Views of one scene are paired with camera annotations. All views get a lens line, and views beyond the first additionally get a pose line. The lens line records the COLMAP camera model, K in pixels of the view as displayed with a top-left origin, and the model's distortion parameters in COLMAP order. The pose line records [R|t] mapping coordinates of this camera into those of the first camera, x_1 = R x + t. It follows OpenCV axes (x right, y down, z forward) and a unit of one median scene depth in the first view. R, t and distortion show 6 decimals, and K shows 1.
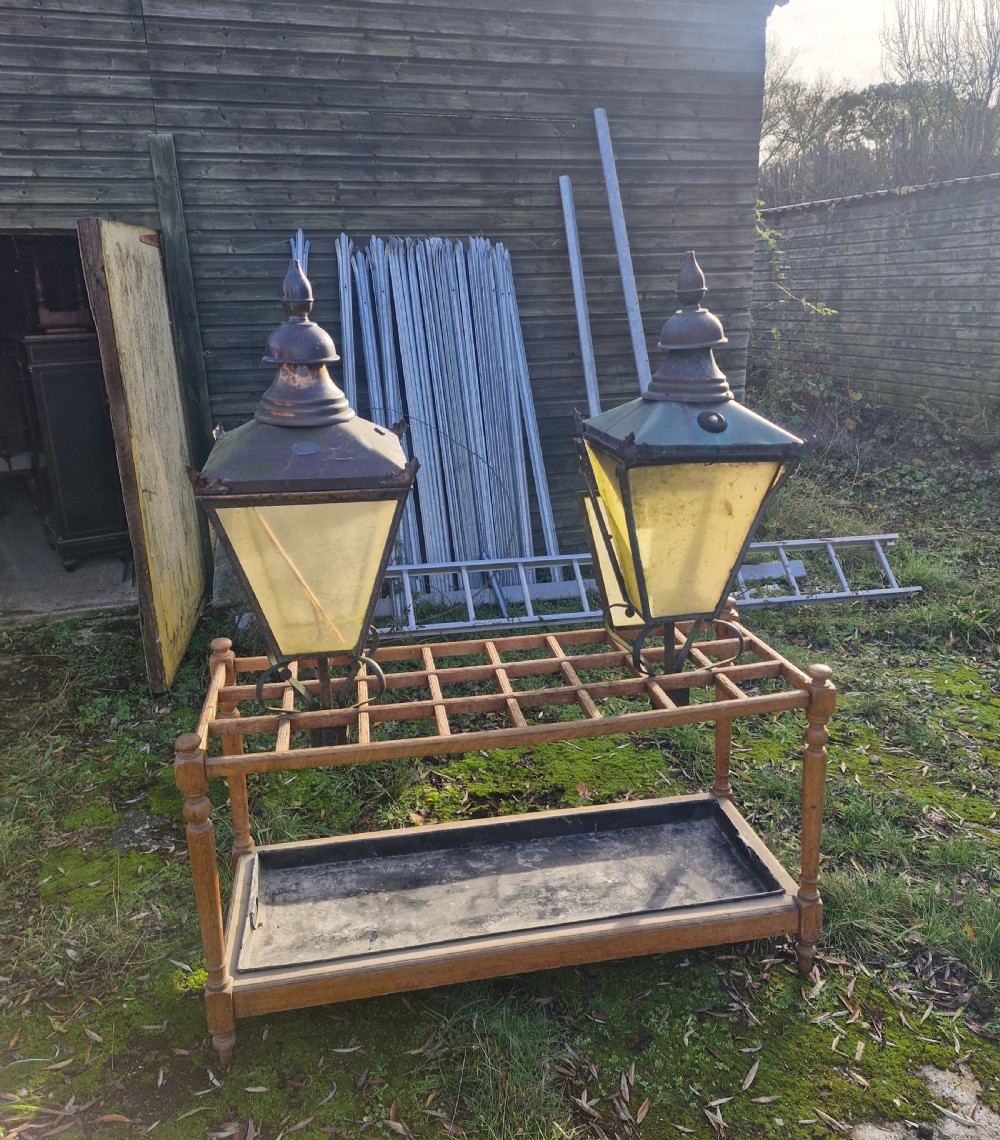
lens RADIAL K [[924.8, 0, 525.9], [0, 924.8, 541.8], [0, 0, 1]] dist [0.084551, -0.092829]
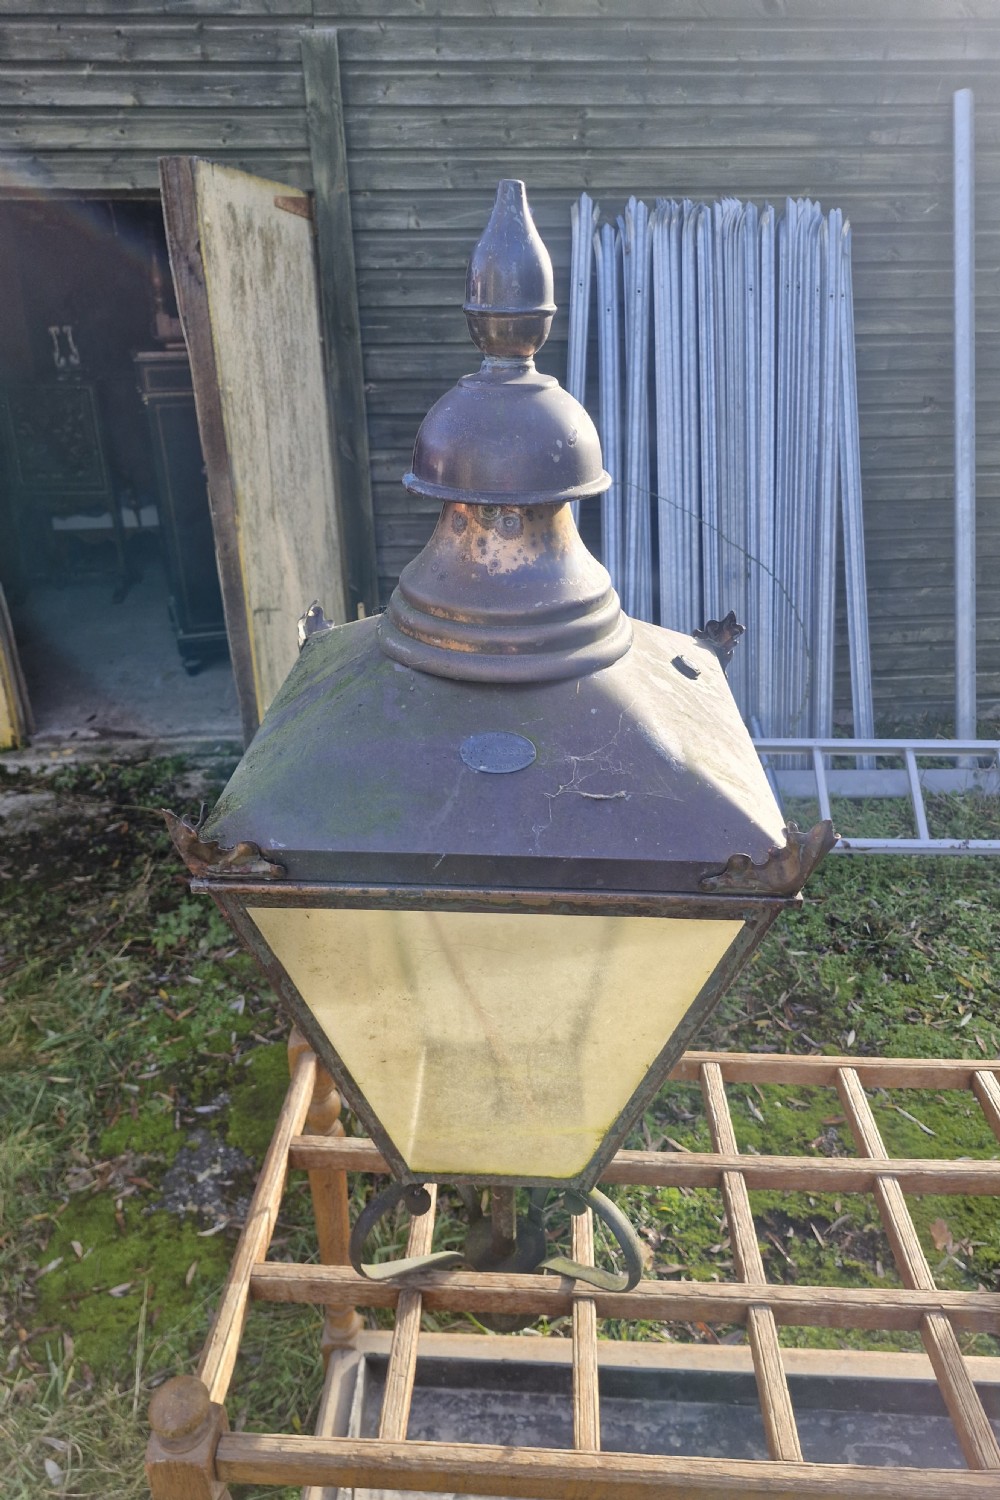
lens RADIAL K [[1075.2, 0, 500.0], [0, 1075.2, 750.0], [0, 0, 1]] dist [0.078783, -0.097792]
pose [[0.971878, 0.102612, -0.211954, -0.068071], [-0.073301, 0.987177, 0.141807, -0.071803], [0.223787, -0.122282, 0.966937, 0.274401]]
